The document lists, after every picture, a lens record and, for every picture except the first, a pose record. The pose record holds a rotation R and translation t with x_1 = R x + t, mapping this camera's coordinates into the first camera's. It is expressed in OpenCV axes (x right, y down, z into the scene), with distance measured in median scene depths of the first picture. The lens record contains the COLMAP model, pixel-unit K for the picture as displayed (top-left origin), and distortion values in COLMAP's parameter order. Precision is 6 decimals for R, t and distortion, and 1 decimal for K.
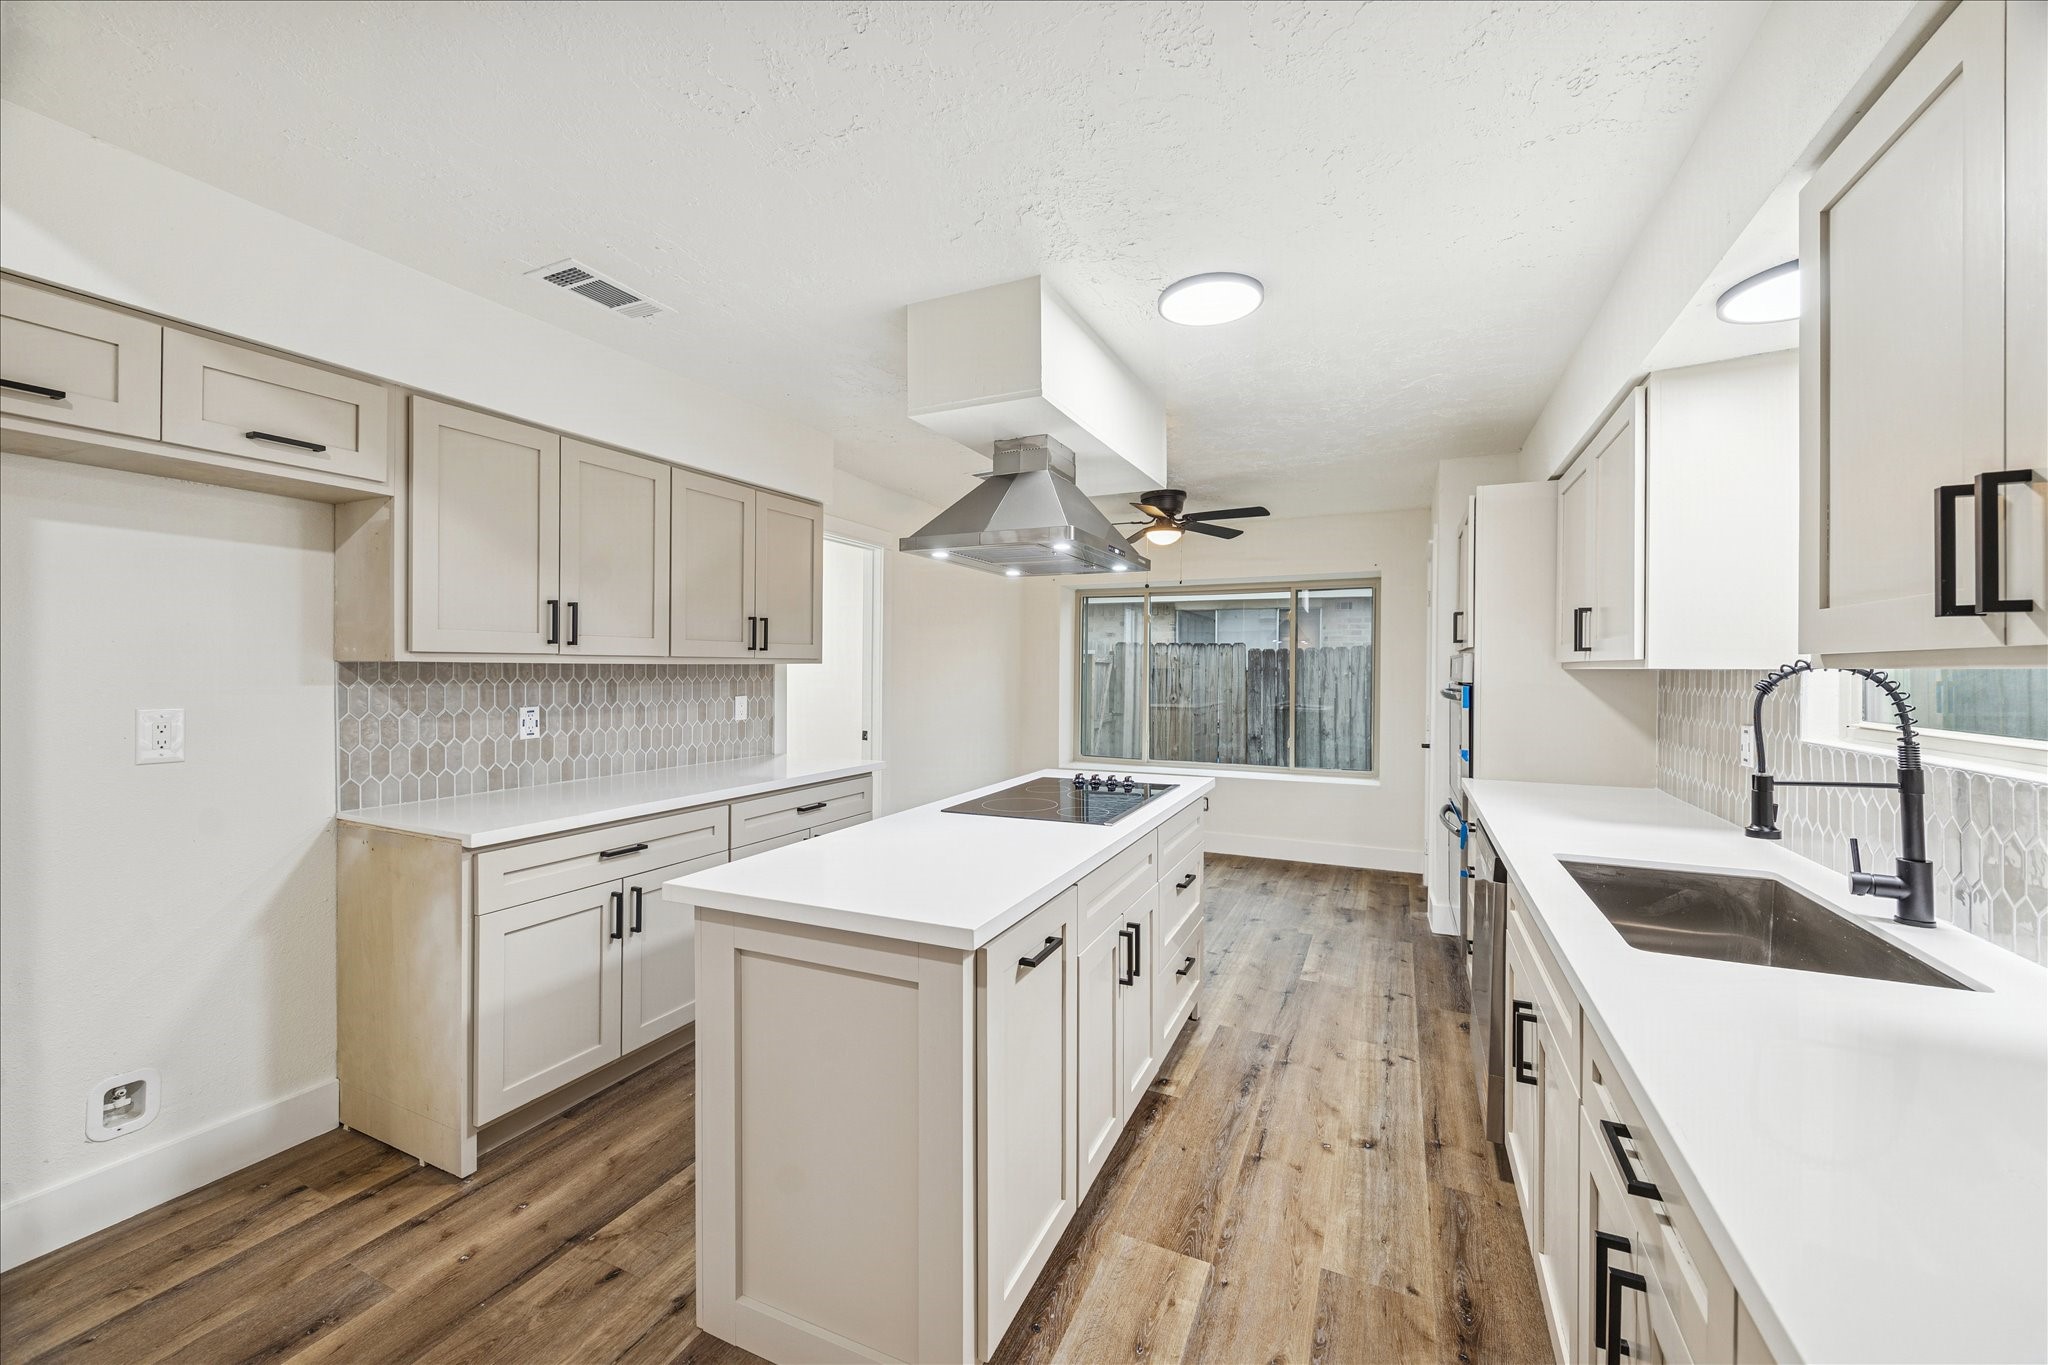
lens RADIAL K [[785.4, 0, 998.3], [0, 785.4, 678.0], [0, 0, 1]] dist [-0.003698, -0.000442]
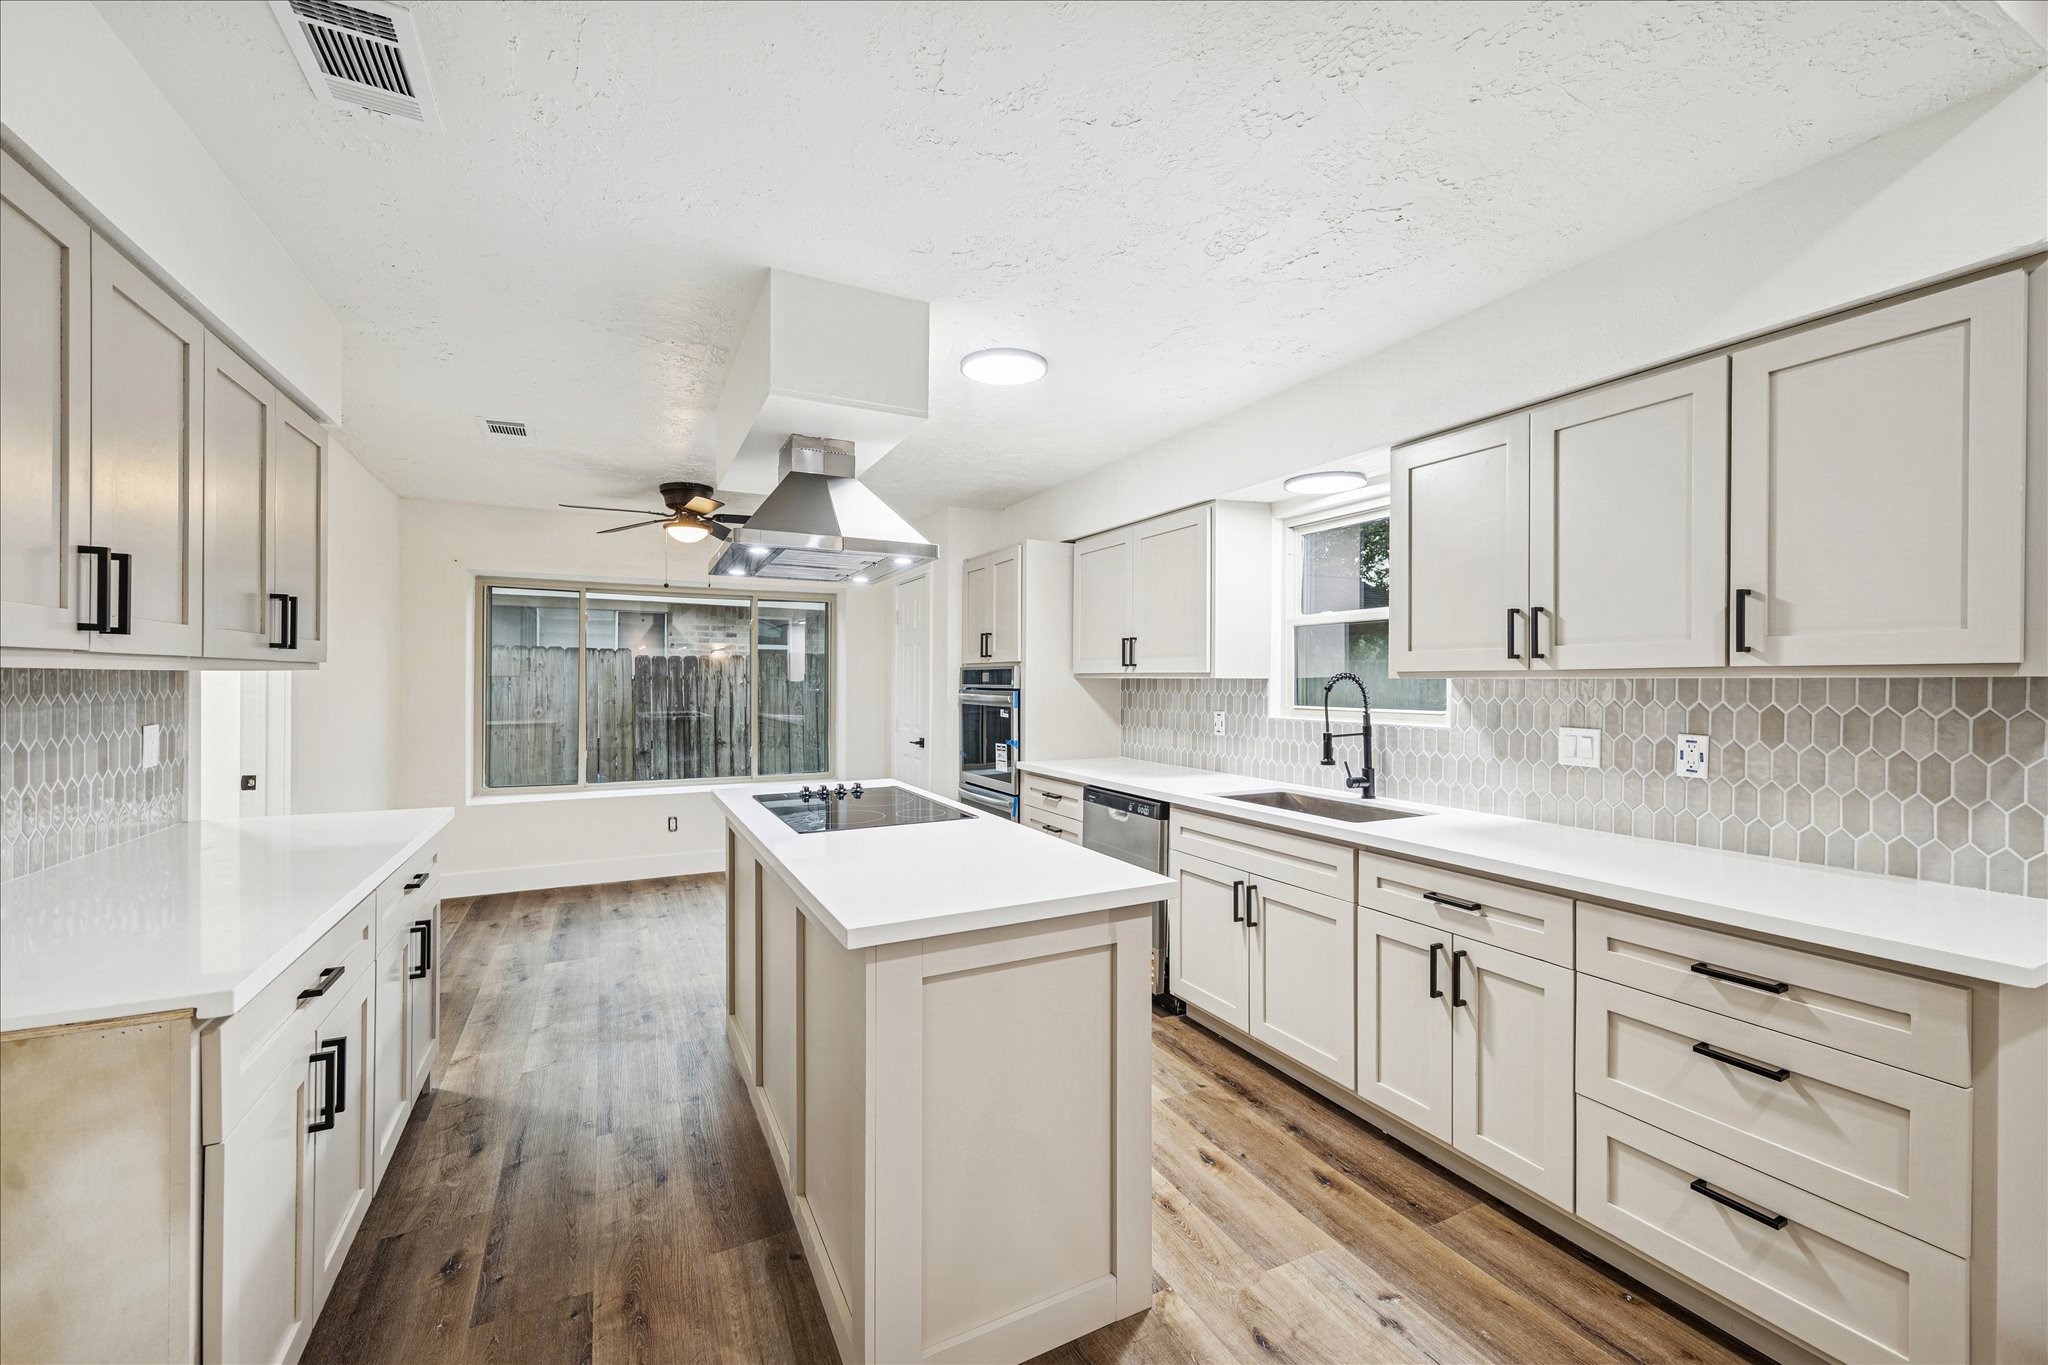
lens RADIAL K [[848.7, 0, 1050.6], [0, 848.7, 682.2], [0, 0, 1]] dist [0.027216, 0.000503]
pose [[0.592100, -0.005040, 0.805849, -0.192182], [0.008888, 0.999960, -0.000277, -0.001383], [-0.805815, 0.007327, 0.592121, 0.047806]]
